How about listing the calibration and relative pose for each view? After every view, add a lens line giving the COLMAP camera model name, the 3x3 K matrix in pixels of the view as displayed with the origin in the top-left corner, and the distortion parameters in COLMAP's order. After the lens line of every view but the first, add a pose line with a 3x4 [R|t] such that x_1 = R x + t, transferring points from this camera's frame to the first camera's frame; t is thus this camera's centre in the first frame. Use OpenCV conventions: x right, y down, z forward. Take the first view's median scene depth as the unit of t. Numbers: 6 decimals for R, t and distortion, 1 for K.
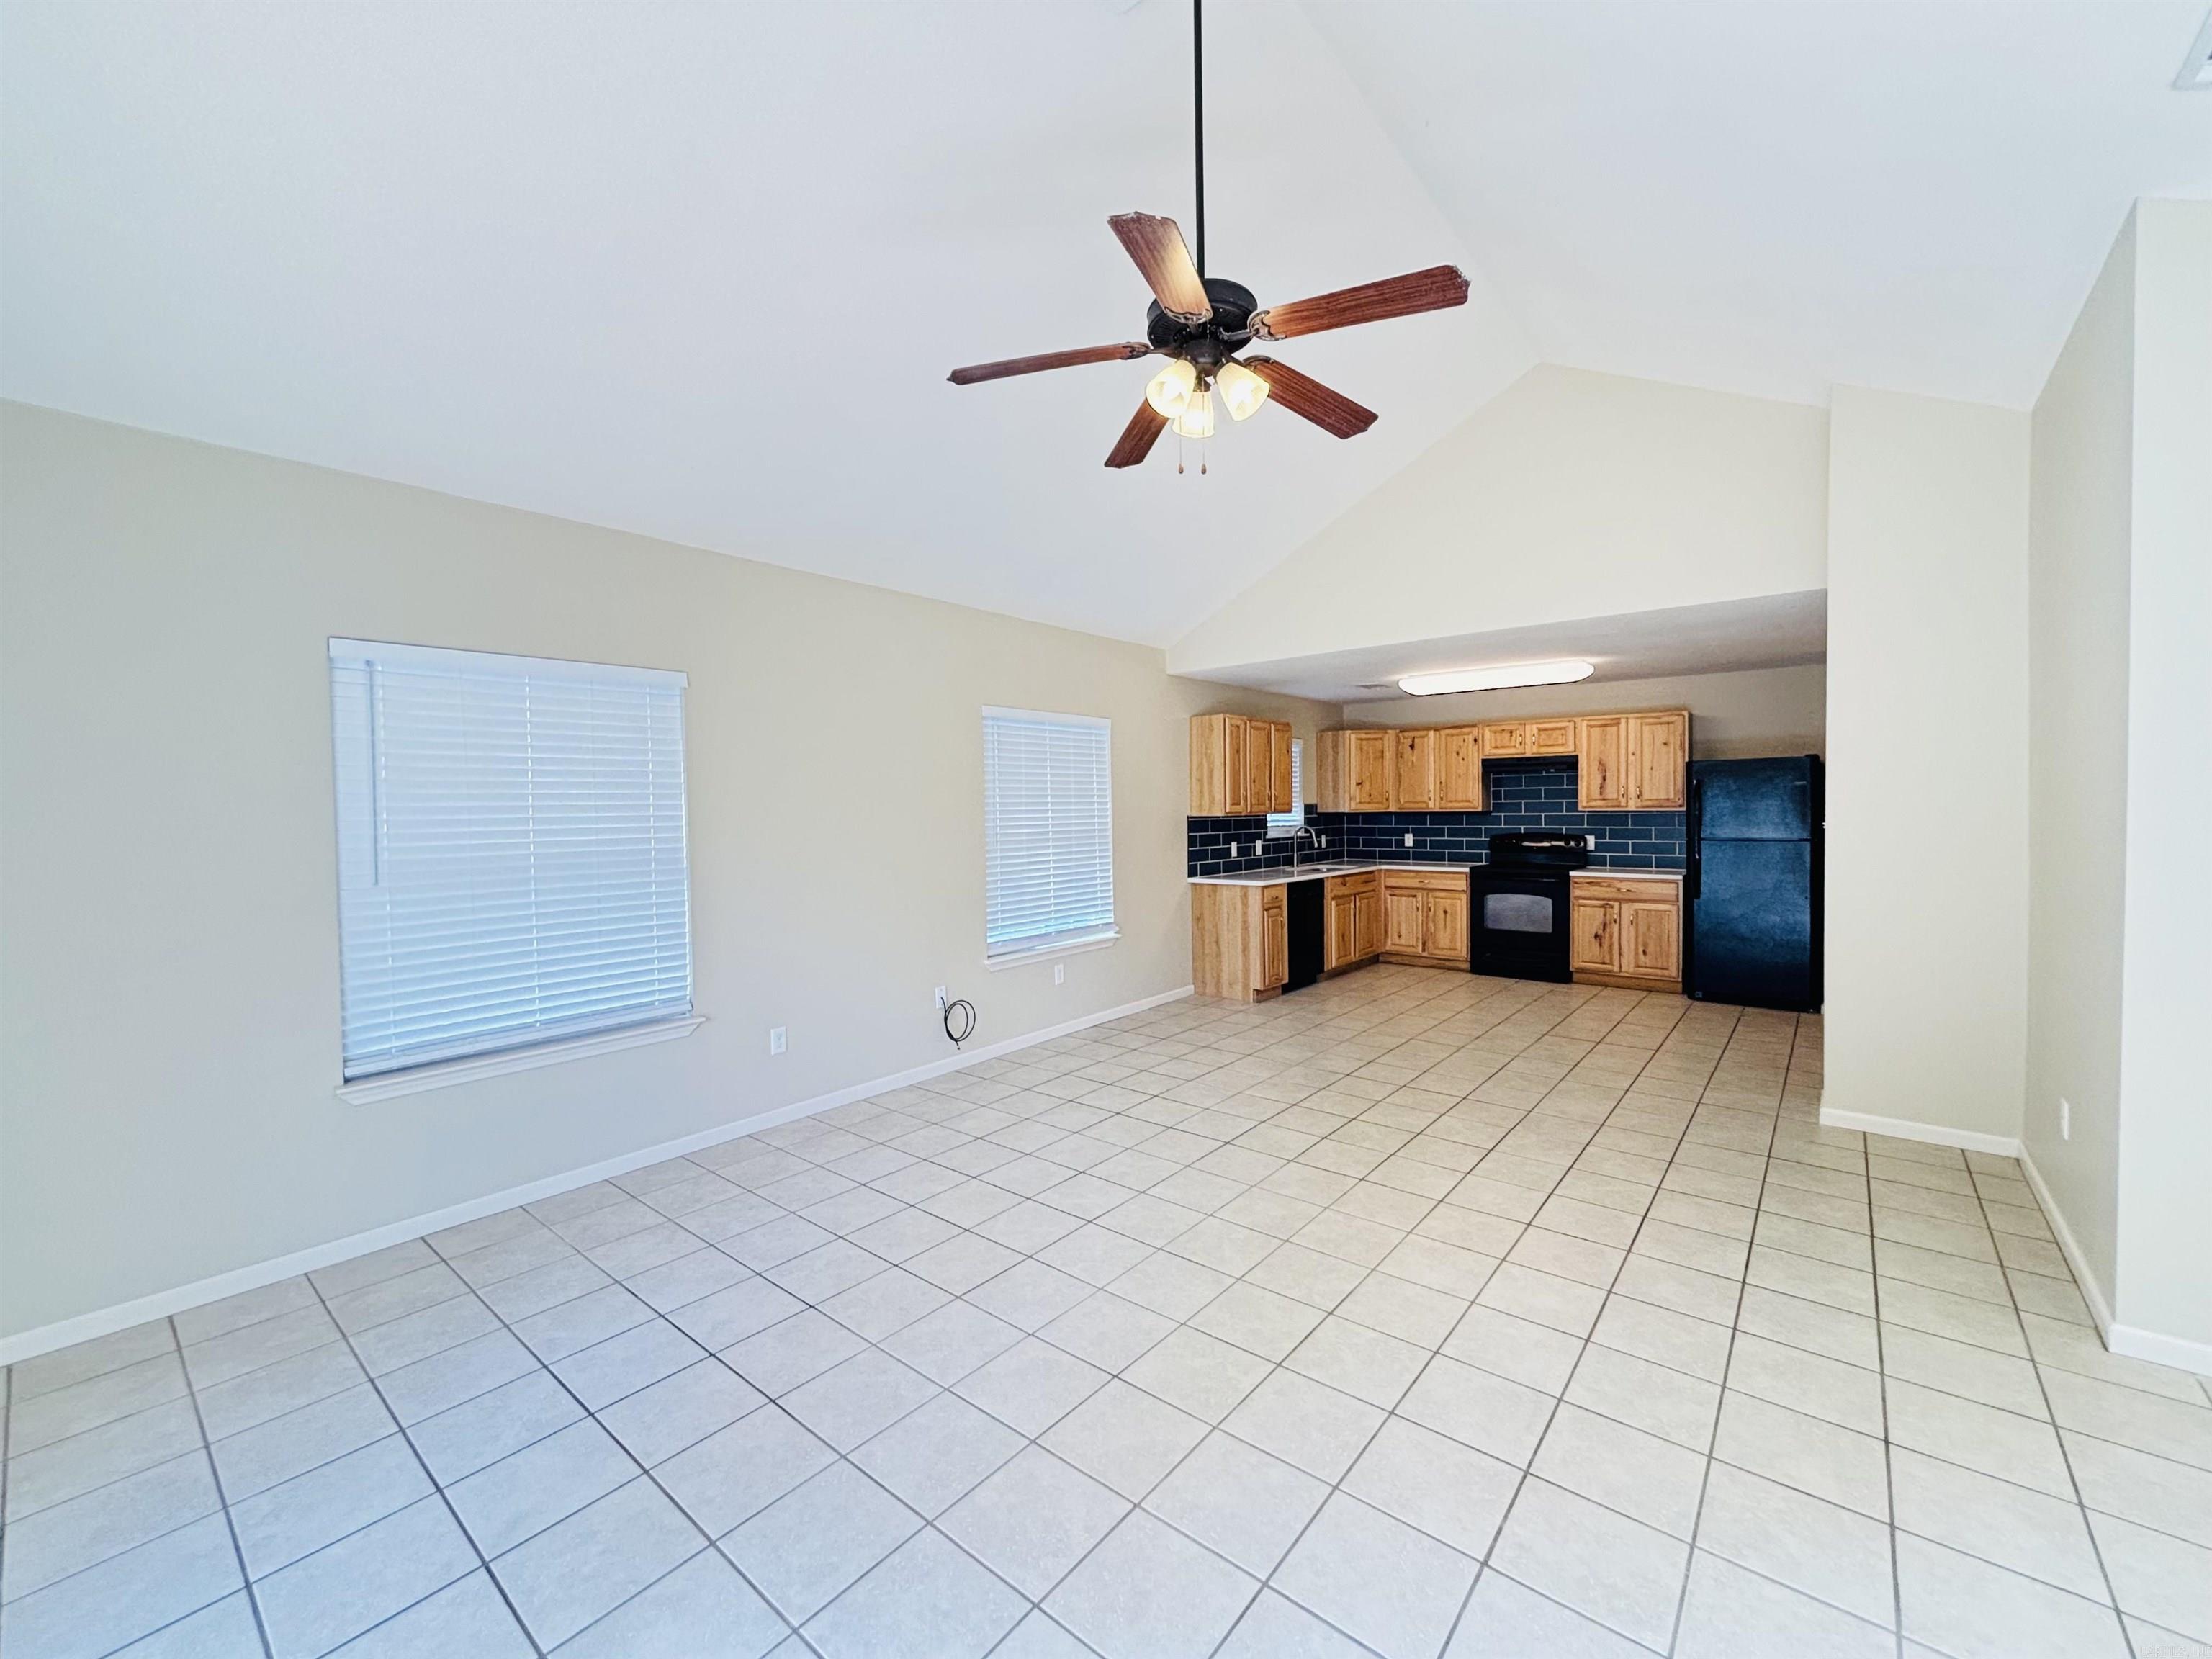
lens RADIAL K [[885.4, 0, 1106.0], [0, 885.4, 829.5], [0, 0, 1]] dist [0.001539, -0.000115]
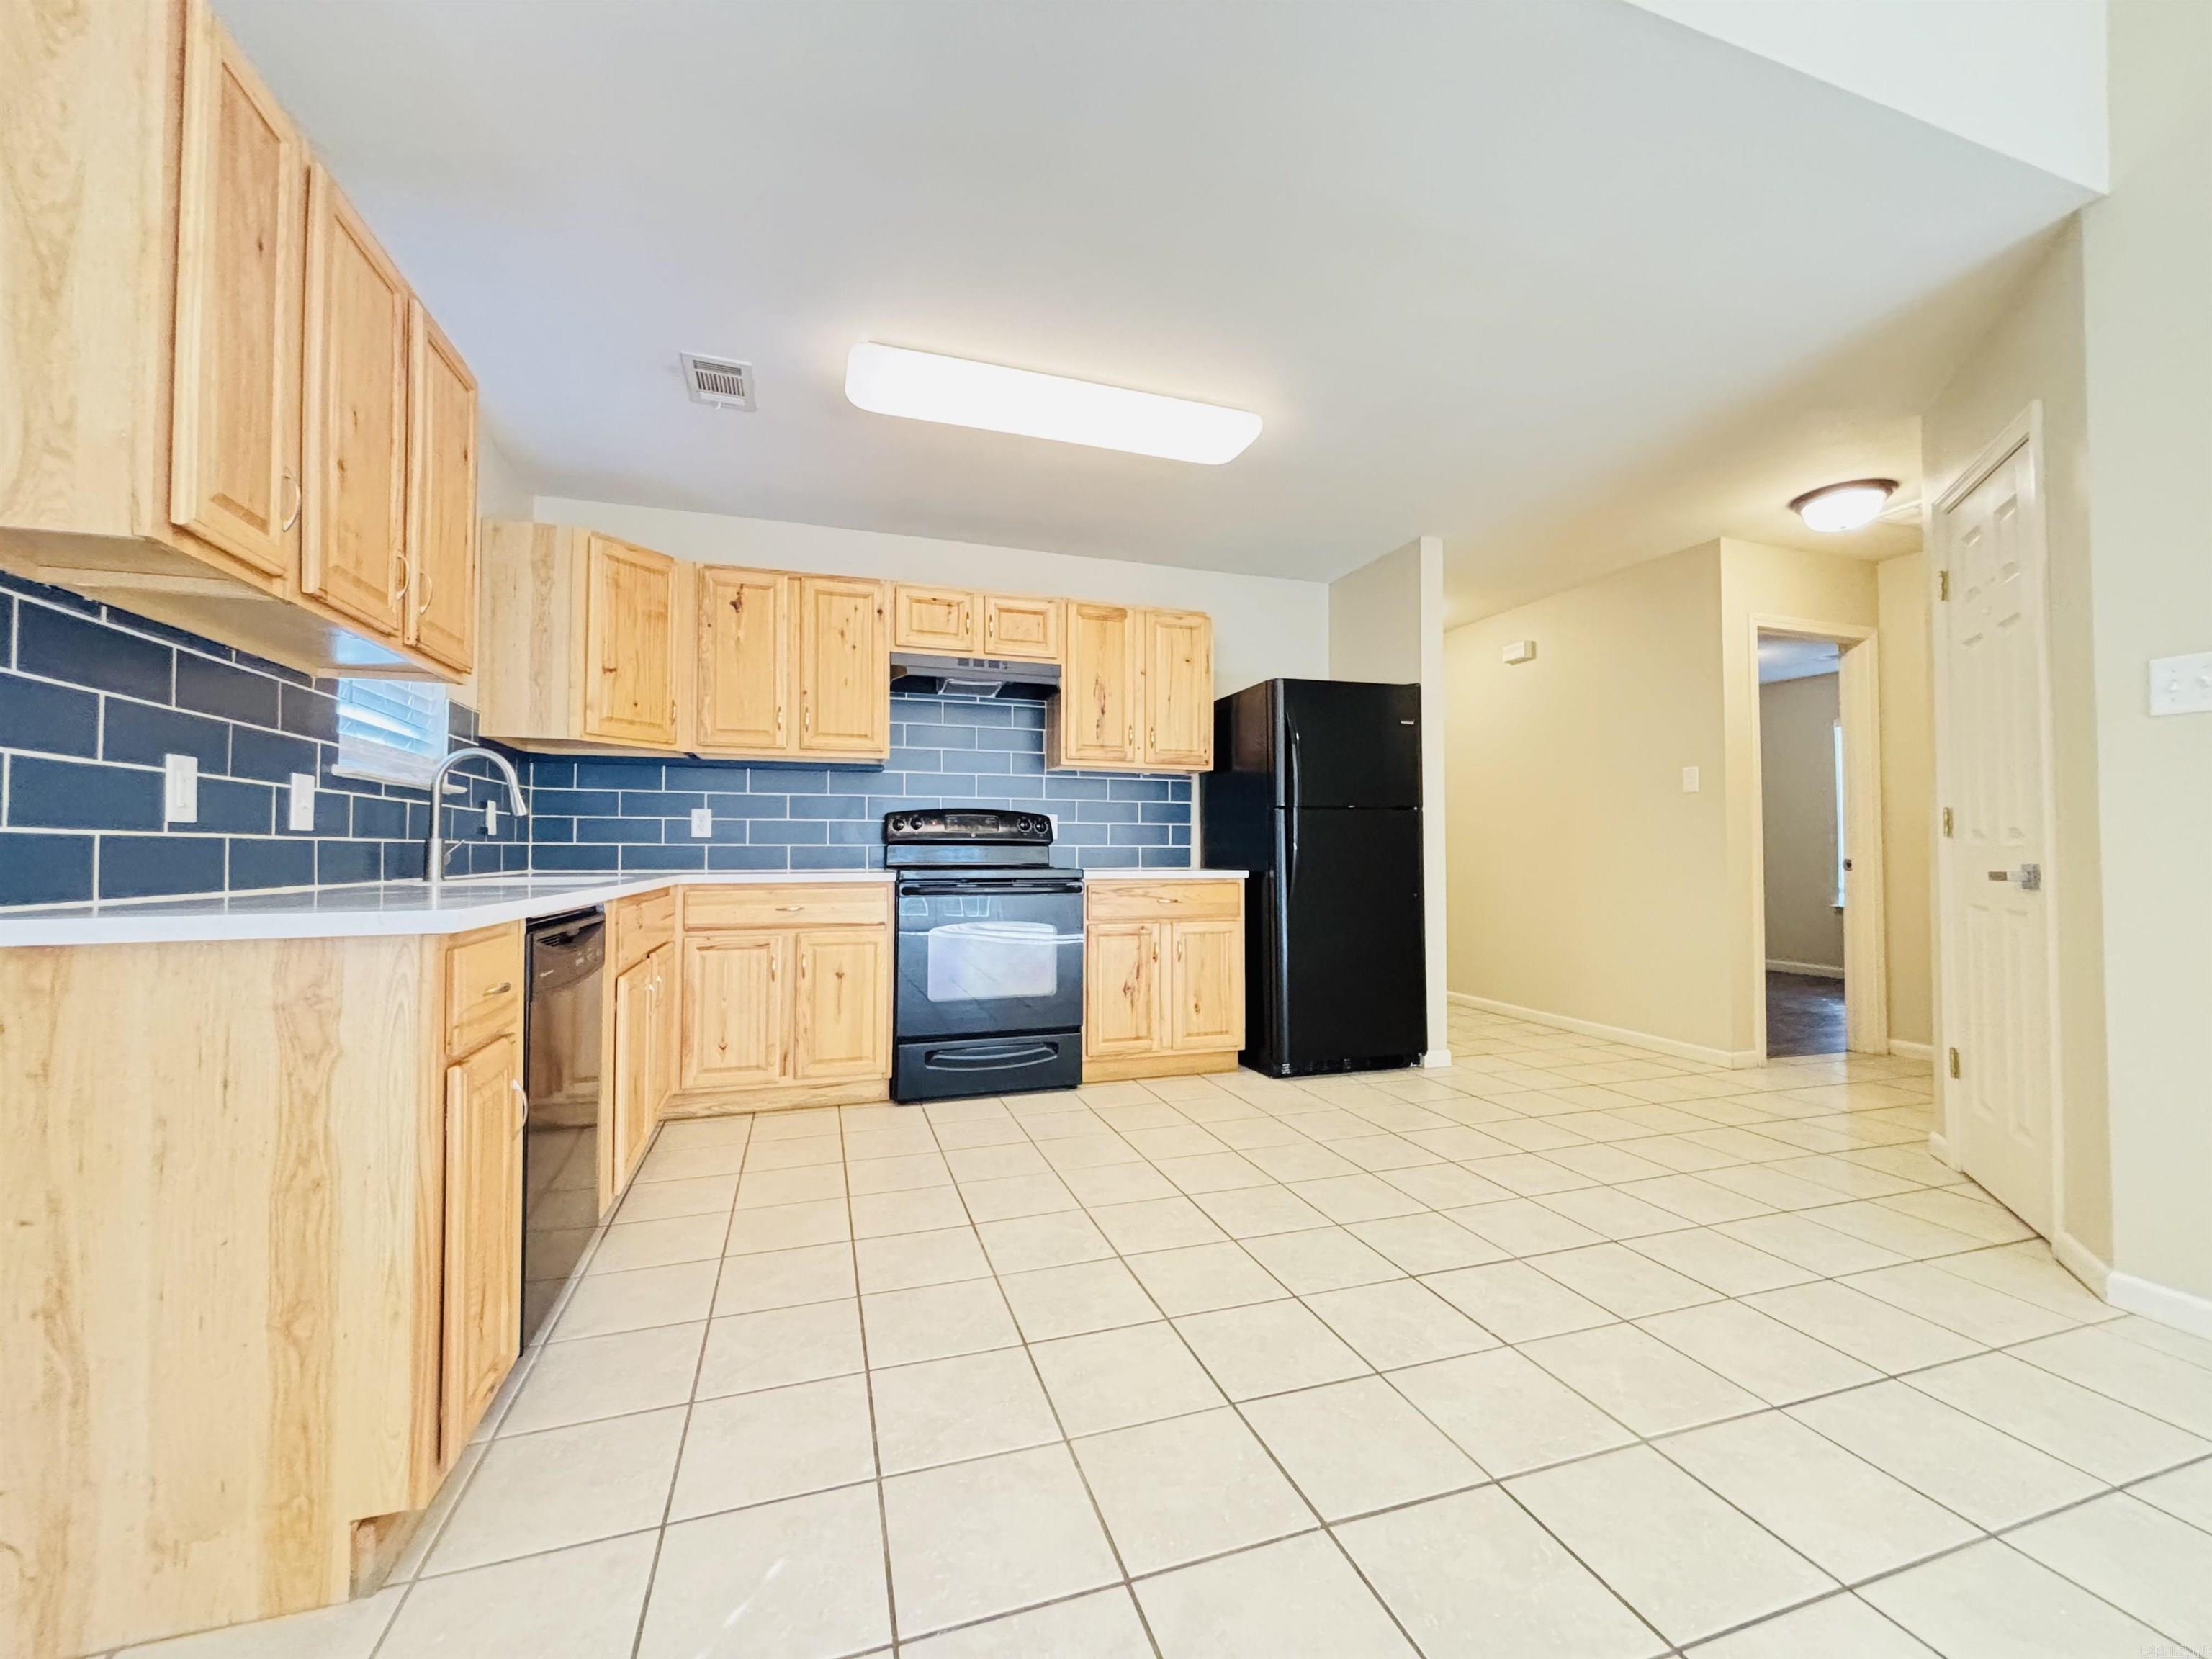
lens RADIAL K [[885.4, 0, 1106.0], [0, 885.4, 829.5], [0, 0, 1]] dist [0.001539, -0.000115]
pose [[0.524234, 0.032151, 0.850967, 0.075625], [0.013009, 0.998868, -0.045753, 0.042873], [-0.851475, 0.035055, 0.523223, 0.661690]]
